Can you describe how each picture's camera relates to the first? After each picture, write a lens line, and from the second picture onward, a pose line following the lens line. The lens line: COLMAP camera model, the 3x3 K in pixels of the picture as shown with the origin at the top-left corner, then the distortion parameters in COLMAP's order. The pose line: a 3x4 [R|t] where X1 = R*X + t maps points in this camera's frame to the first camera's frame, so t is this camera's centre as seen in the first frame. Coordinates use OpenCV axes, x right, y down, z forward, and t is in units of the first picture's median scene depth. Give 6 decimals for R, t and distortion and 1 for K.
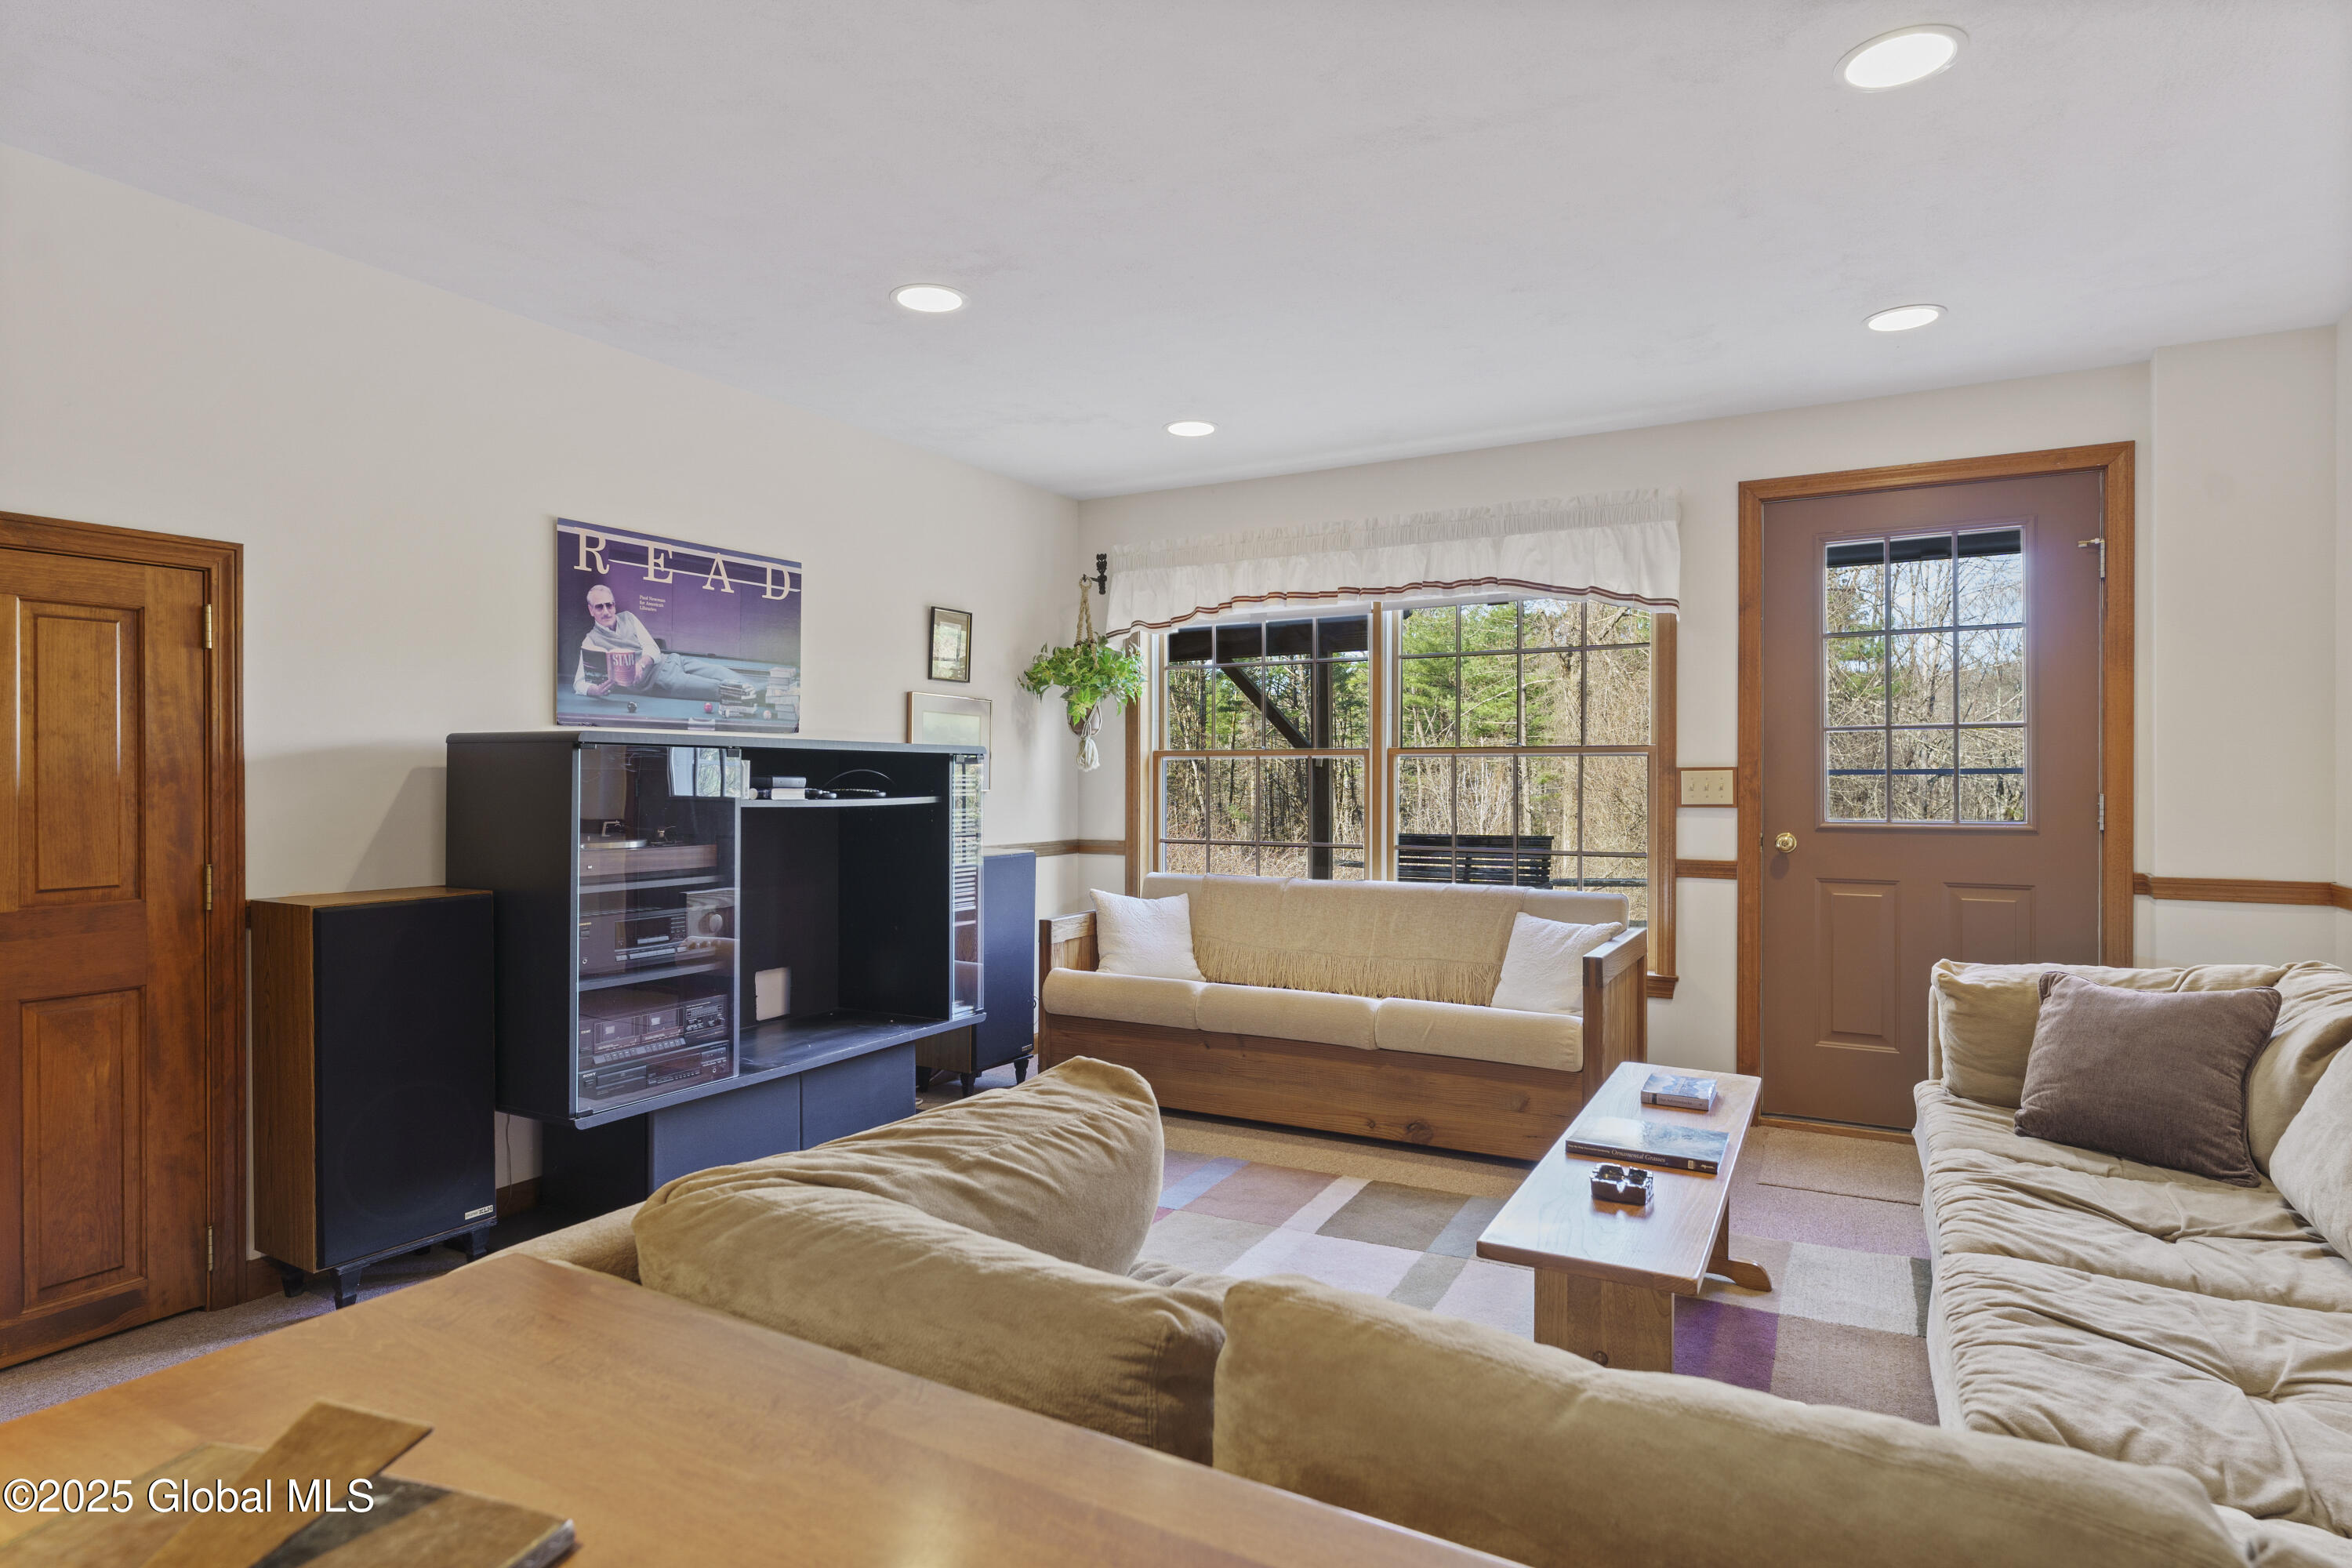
lens RADIAL K [[1237.4, 0, 1177.4], [0, 1237.4, 783.3], [0, 0, 1]] dist [-0.003946, -0.000276]
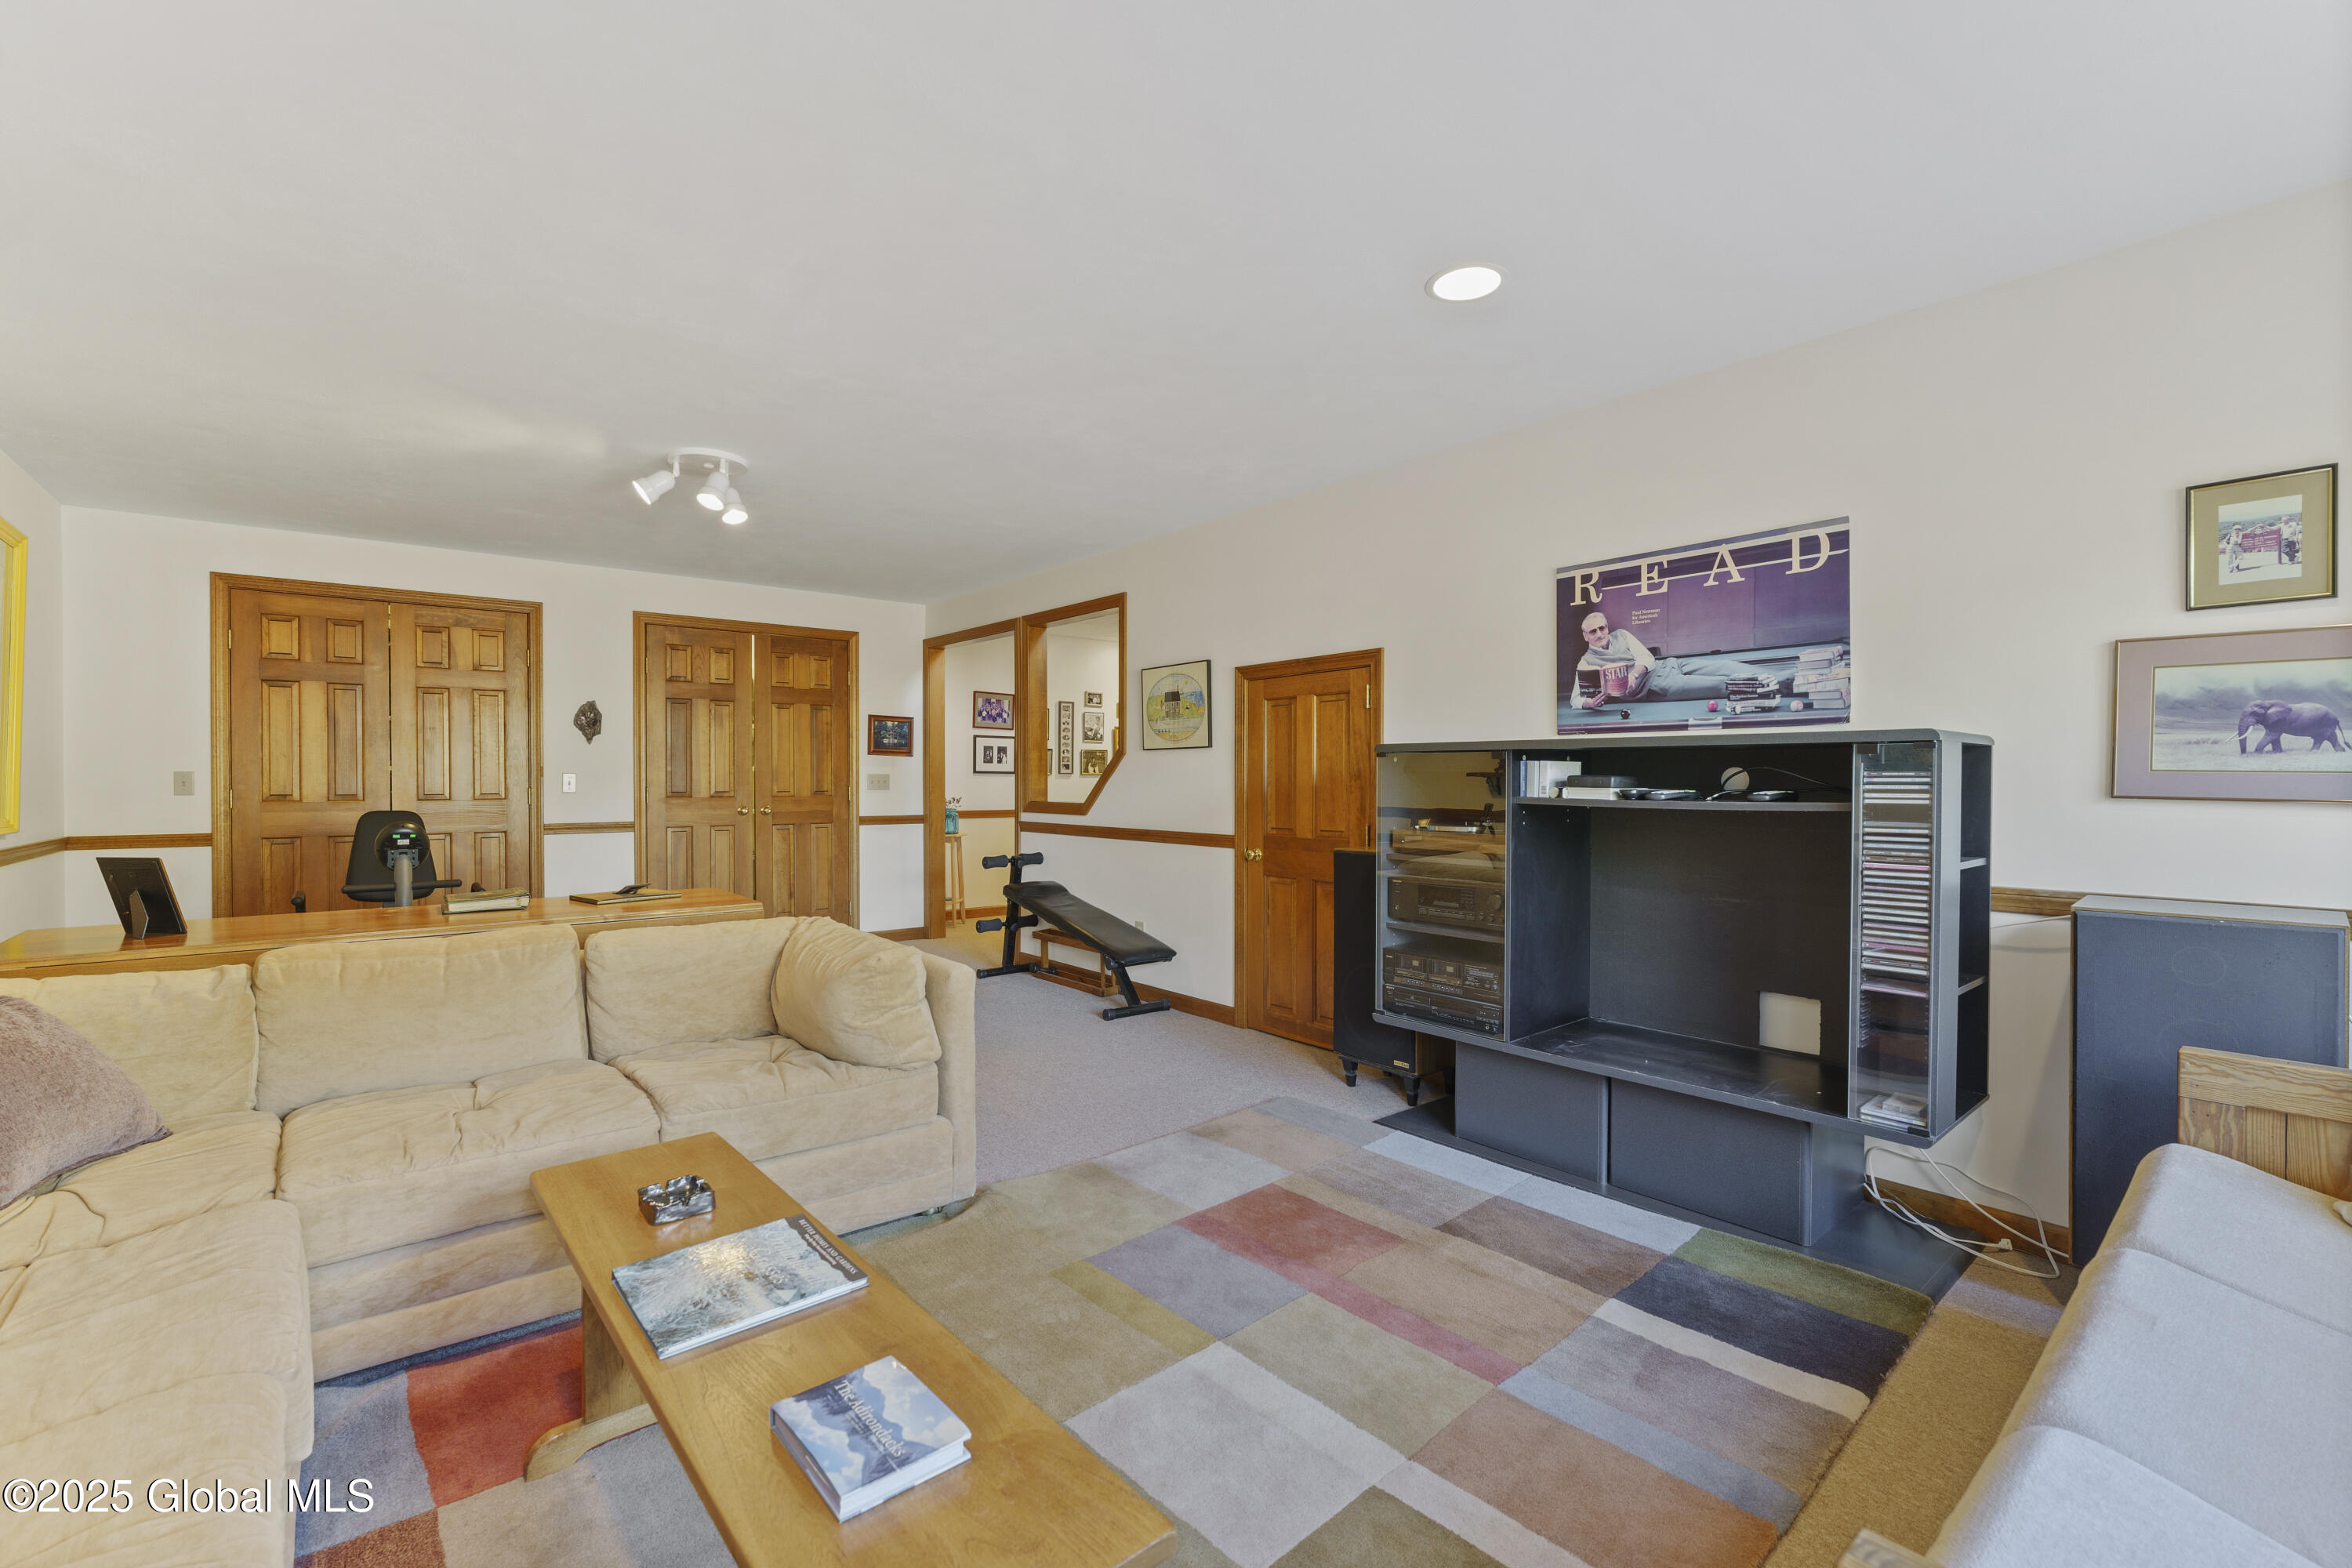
lens RADIAL K [[996.2, 0, 1176.5], [0, 996.2, 783.5], [0, 0, 1]] dist [0.001766, 0.000353]
pose [[-0.336803, 0.006823, -0.941550, 0.534951], [-0.002934, 0.999961, 0.008296, -0.005071], [0.941571, 0.005557, -0.336770, 0.909921]]
